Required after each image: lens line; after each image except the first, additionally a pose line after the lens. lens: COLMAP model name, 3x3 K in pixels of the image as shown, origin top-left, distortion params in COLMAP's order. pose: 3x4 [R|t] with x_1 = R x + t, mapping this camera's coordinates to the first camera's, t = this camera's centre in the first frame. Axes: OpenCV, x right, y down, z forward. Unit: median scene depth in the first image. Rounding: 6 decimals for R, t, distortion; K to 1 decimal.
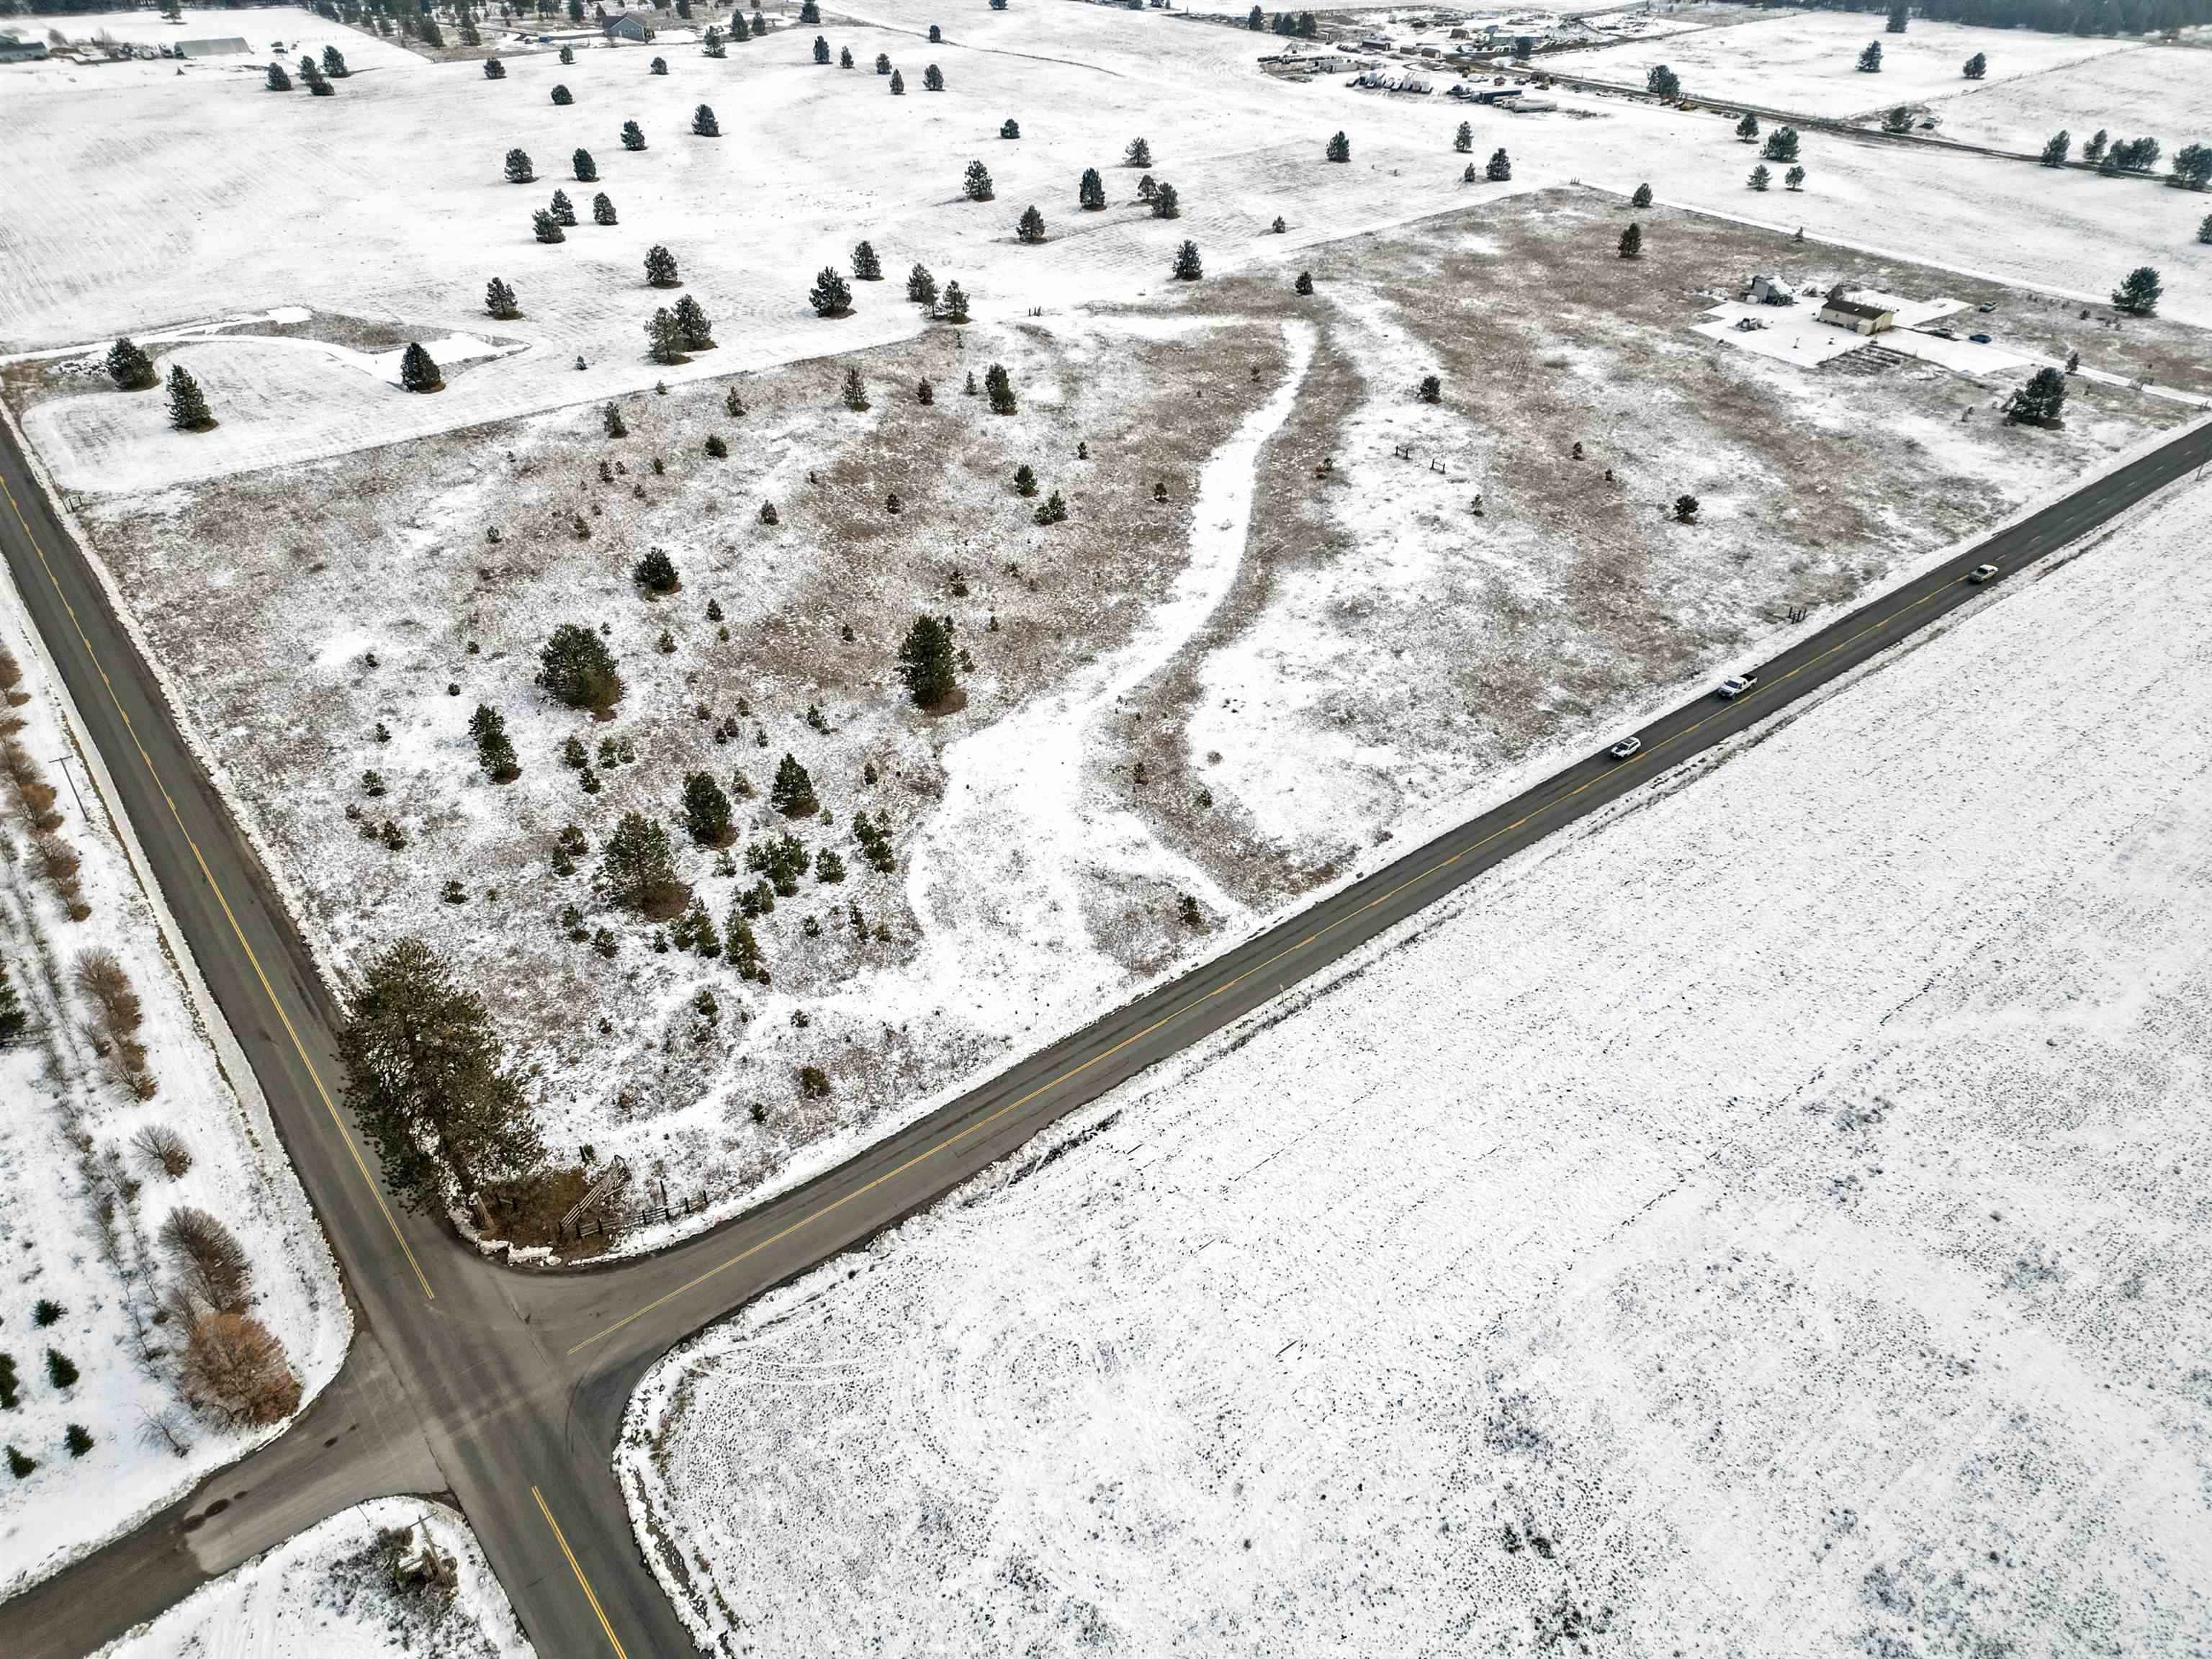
lens RADIAL K [[1534.2, 0, 1103.3], [0, 1534.2, 828.8], [0, 0, 1]] dist [0.075248, -0.067494]
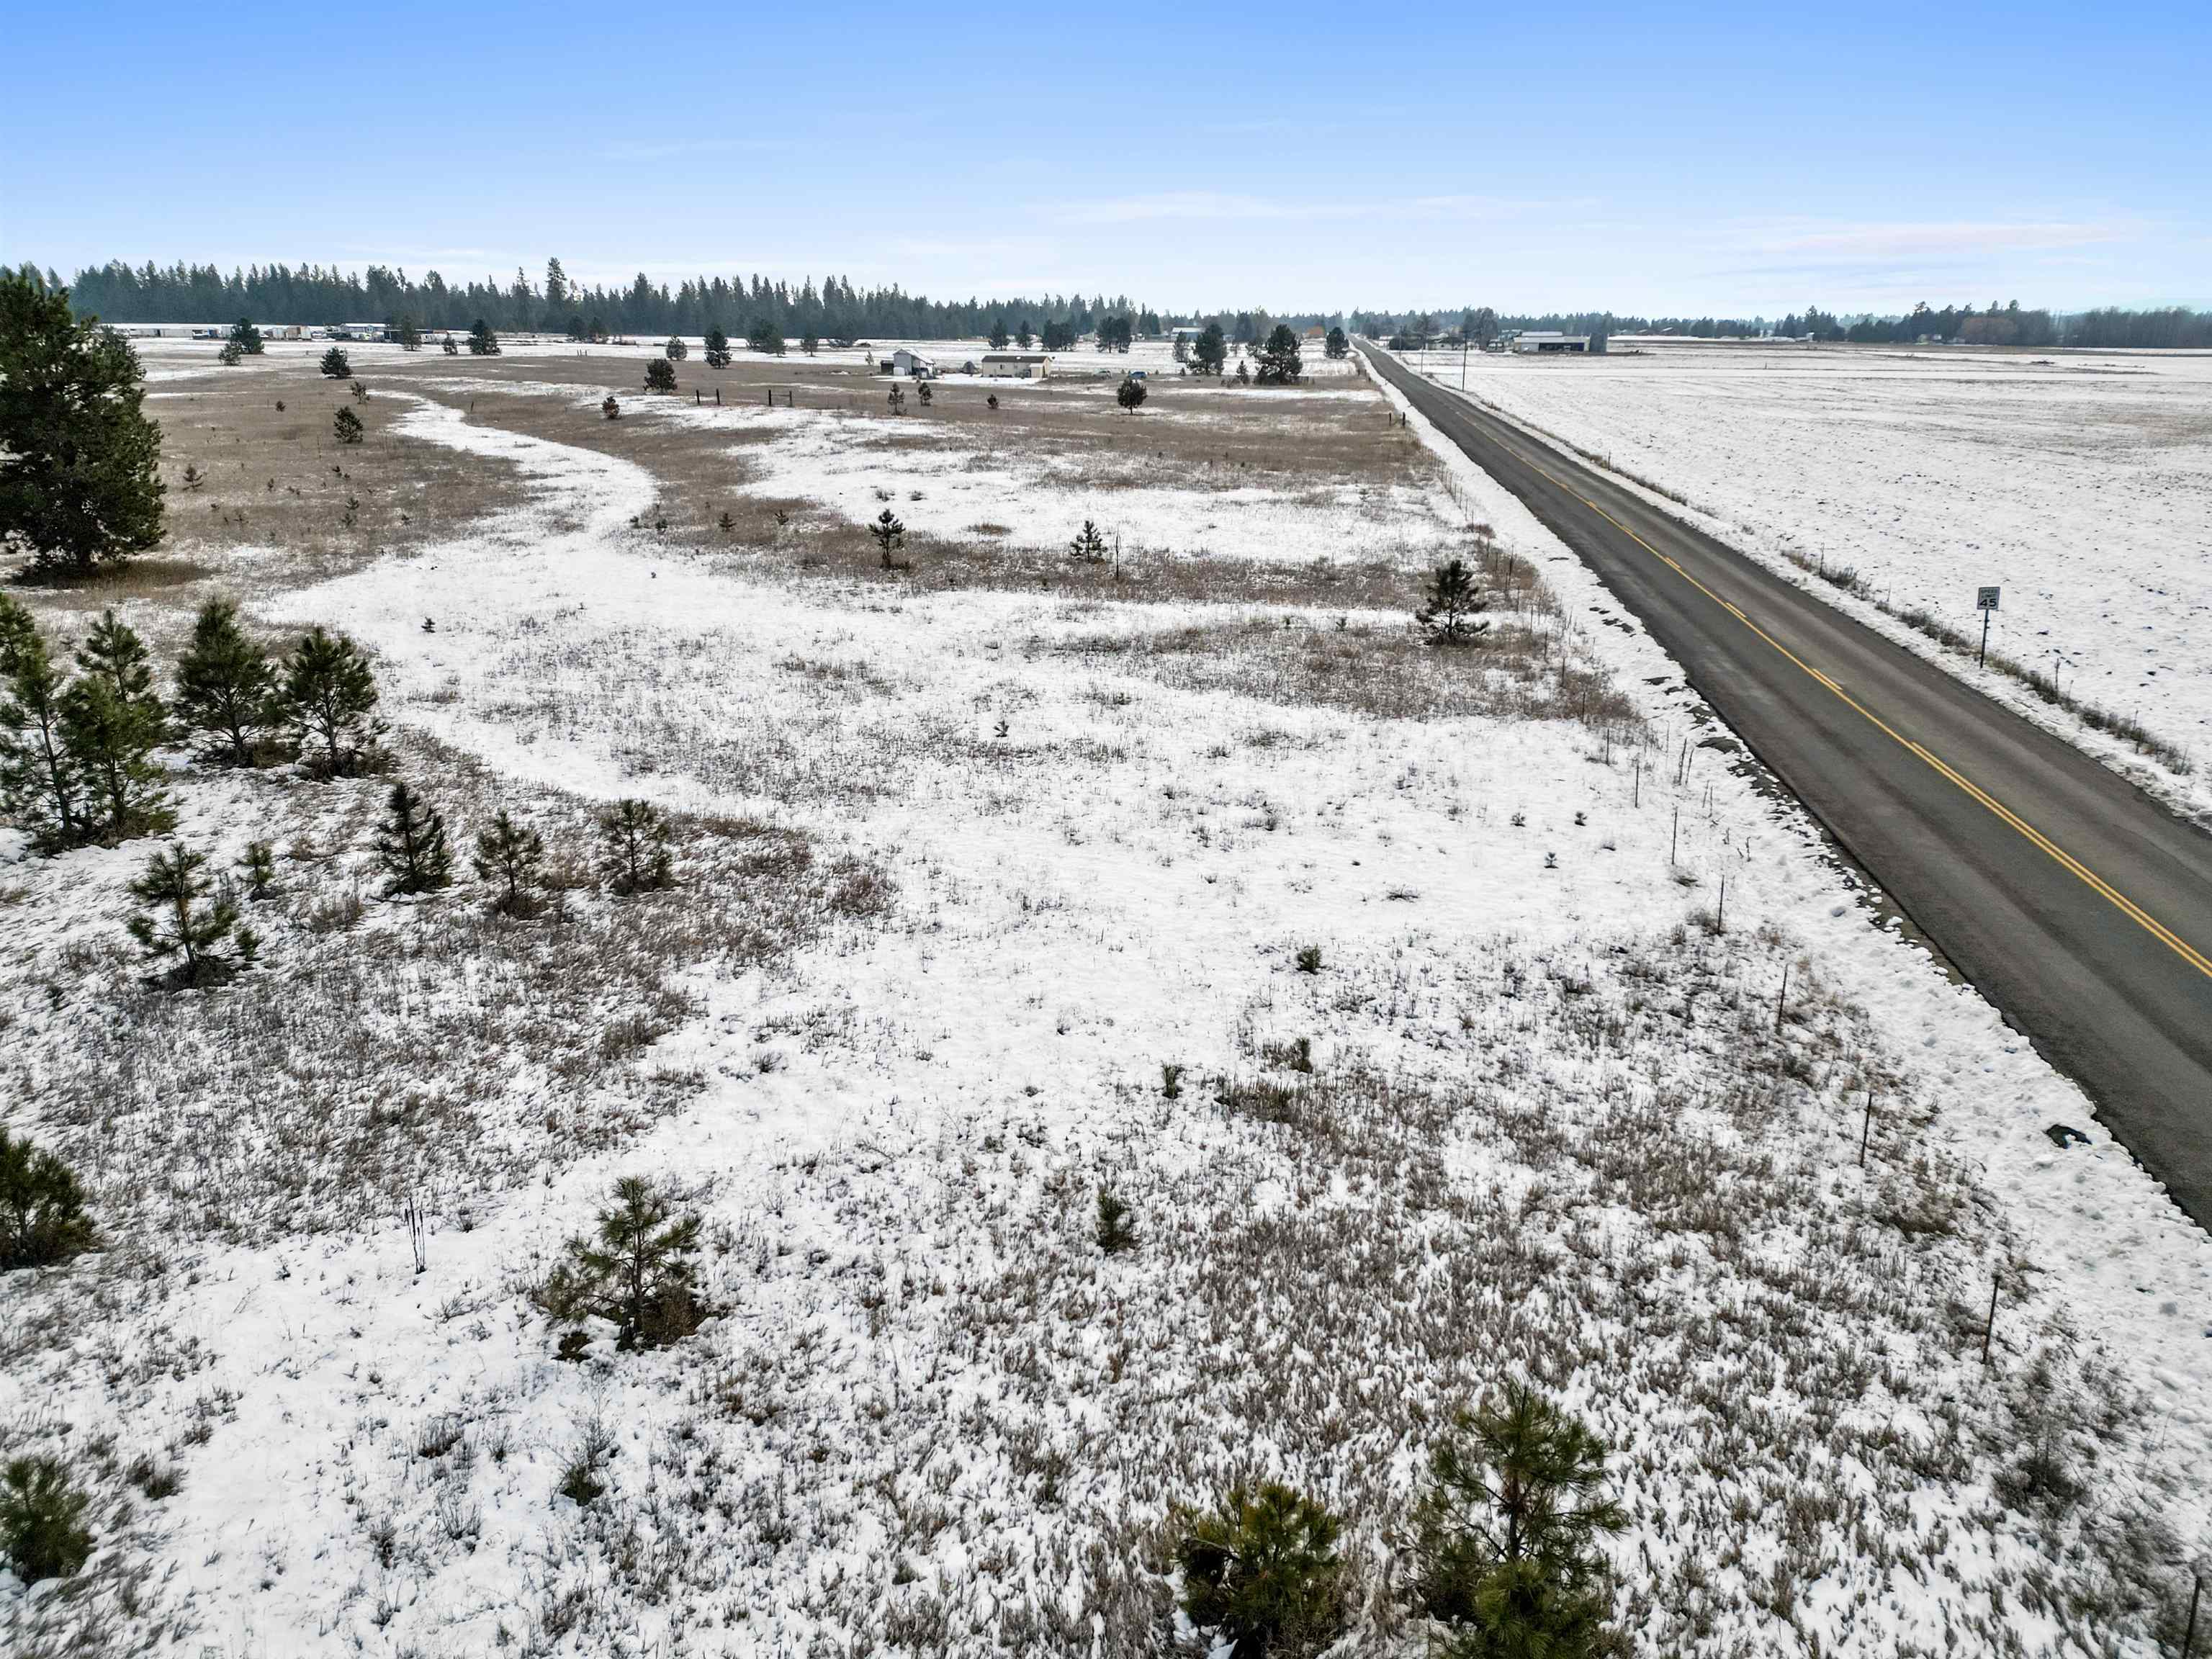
lens RADIAL K [[1486.1, 0, 1113.7], [0, 1486.1, 851.9], [0, 0, 1]] dist [0.081906, -0.071753]
pose [[0.728254, -0.222313, 0.648246, -0.156625], [0.382532, 0.916712, -0.115362, 0.079728], [-0.568609, 0.331988, 0.752641, 0.581706]]
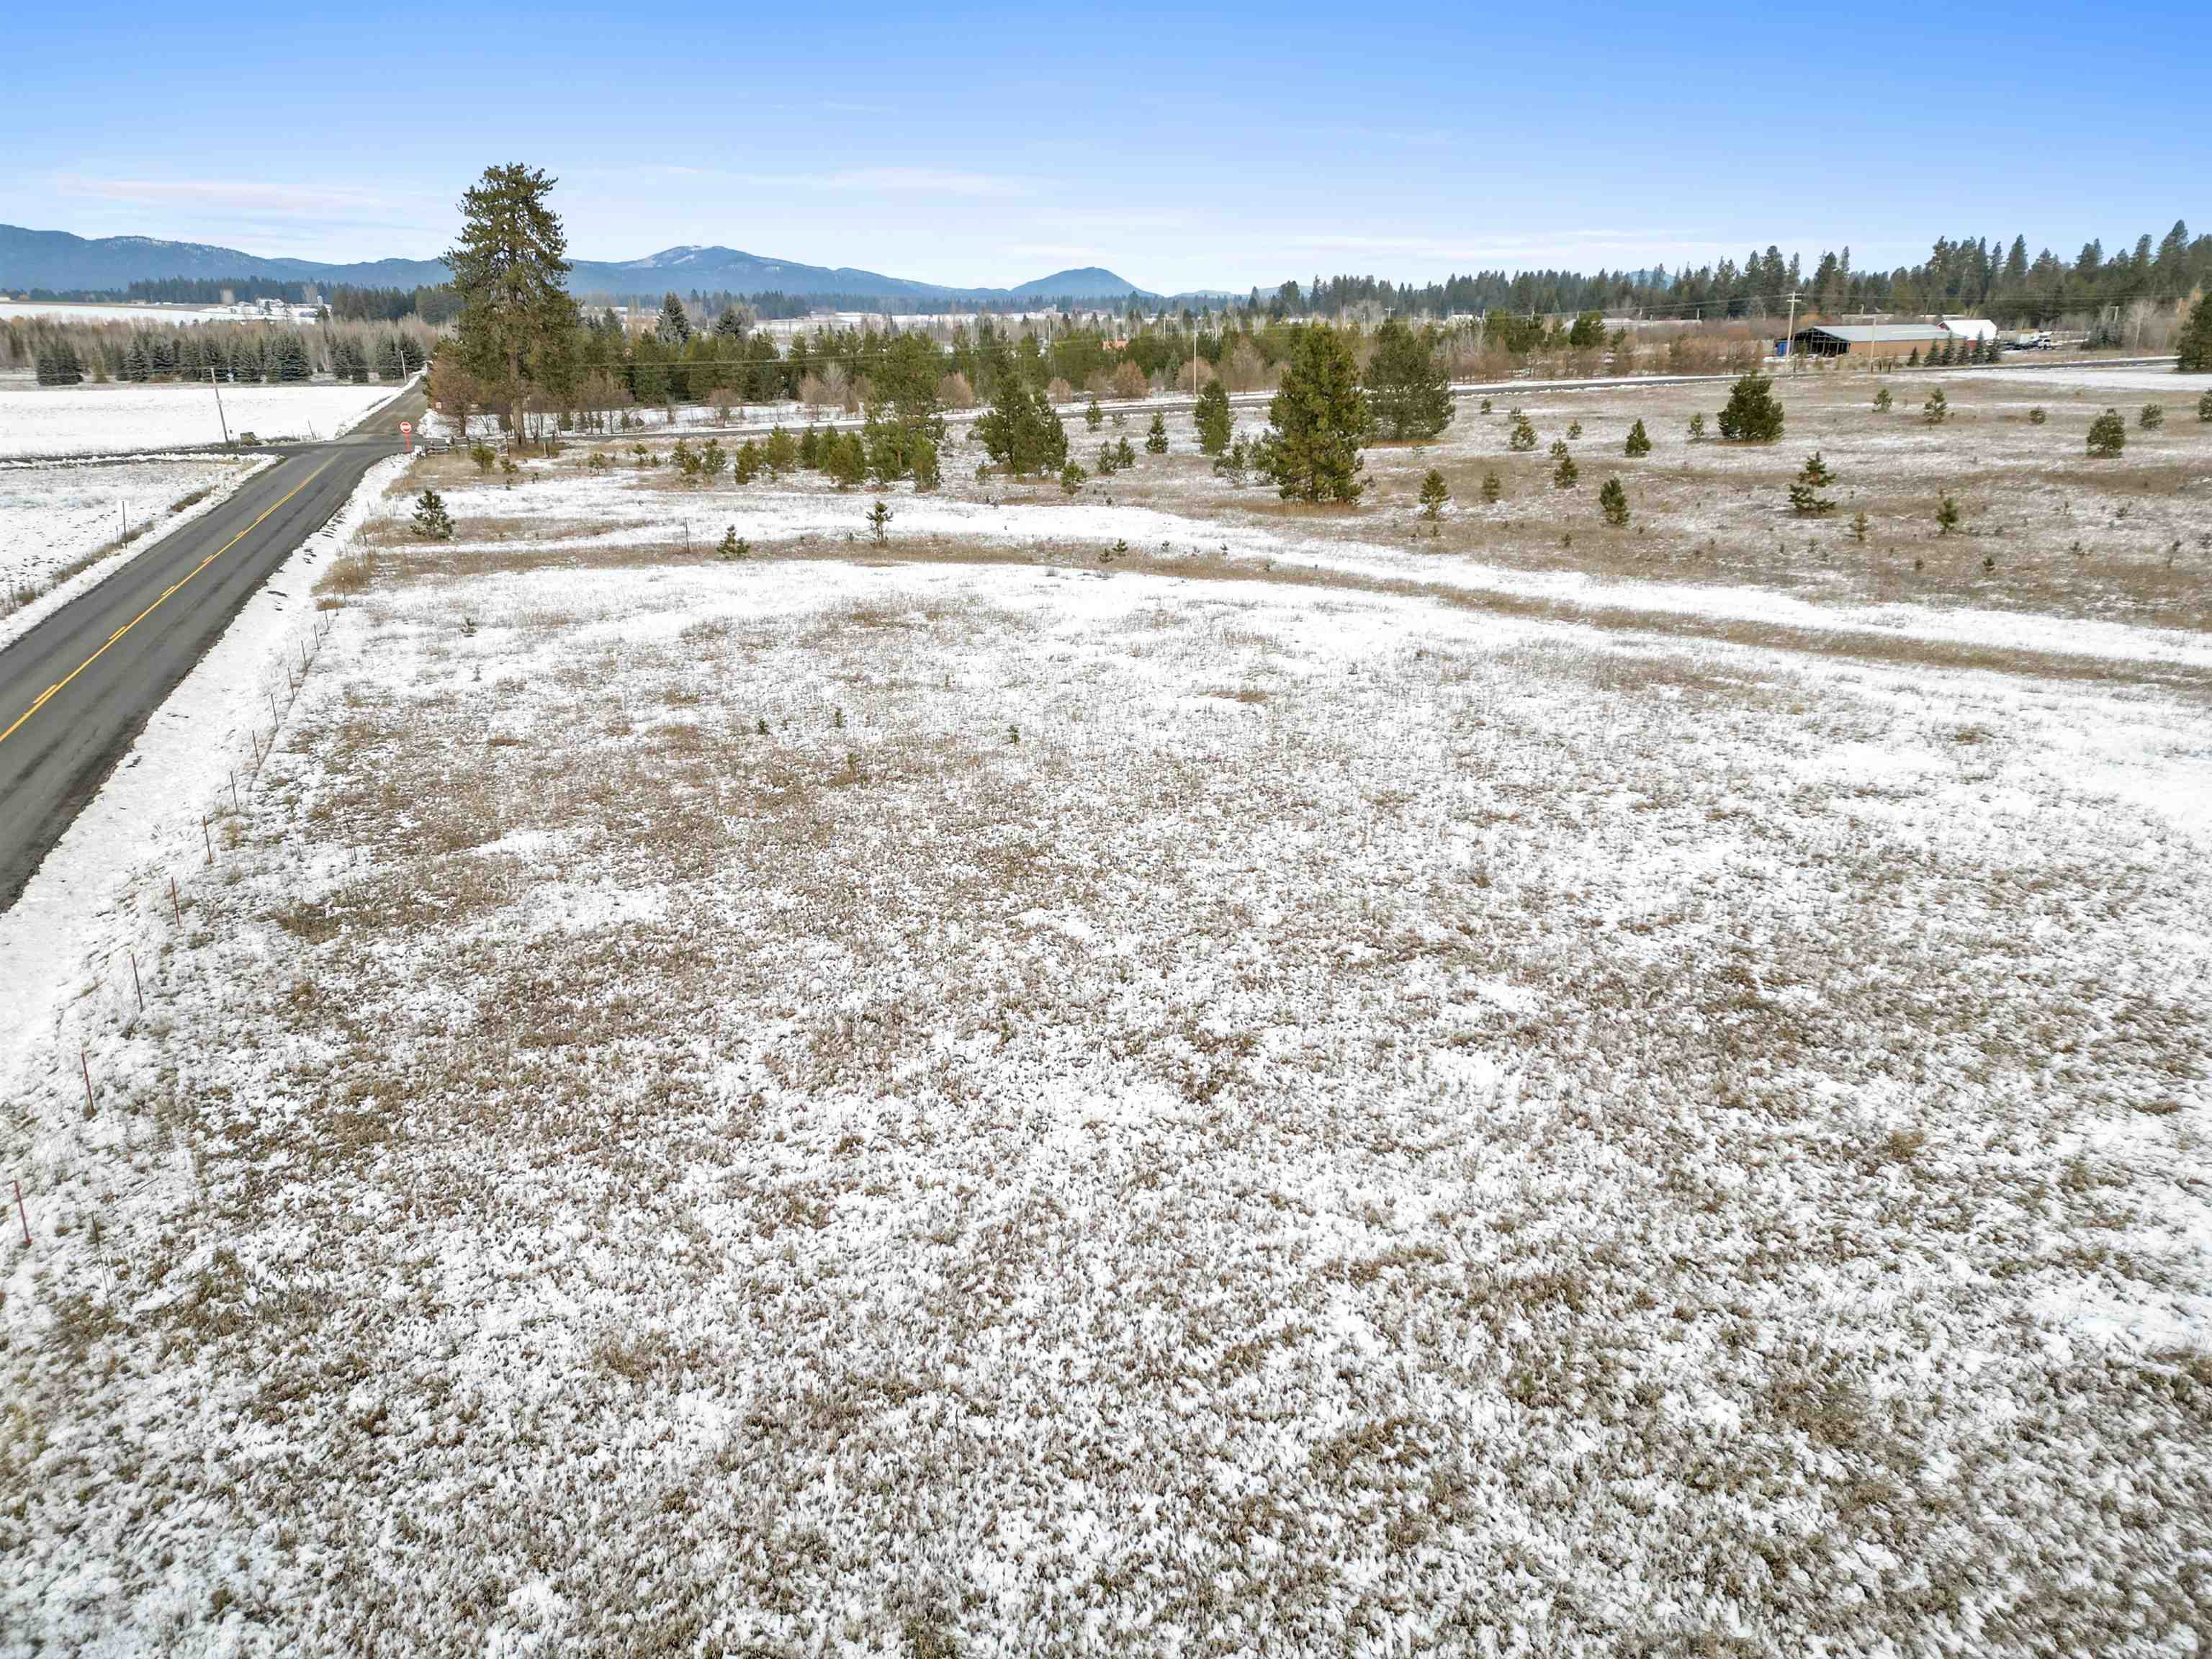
lens RADIAL K [[1529.0, 0, 1105.4], [0, 1529.0, 821.4], [0, 0, 1]] dist [0.093587, -0.090168]
pose [[-0.320255, 0.293650, -0.900670, 0.375889], [-0.527960, 0.734080, 0.427065, -0.172608], [0.786572, 0.612287, -0.080057, 0.939029]]
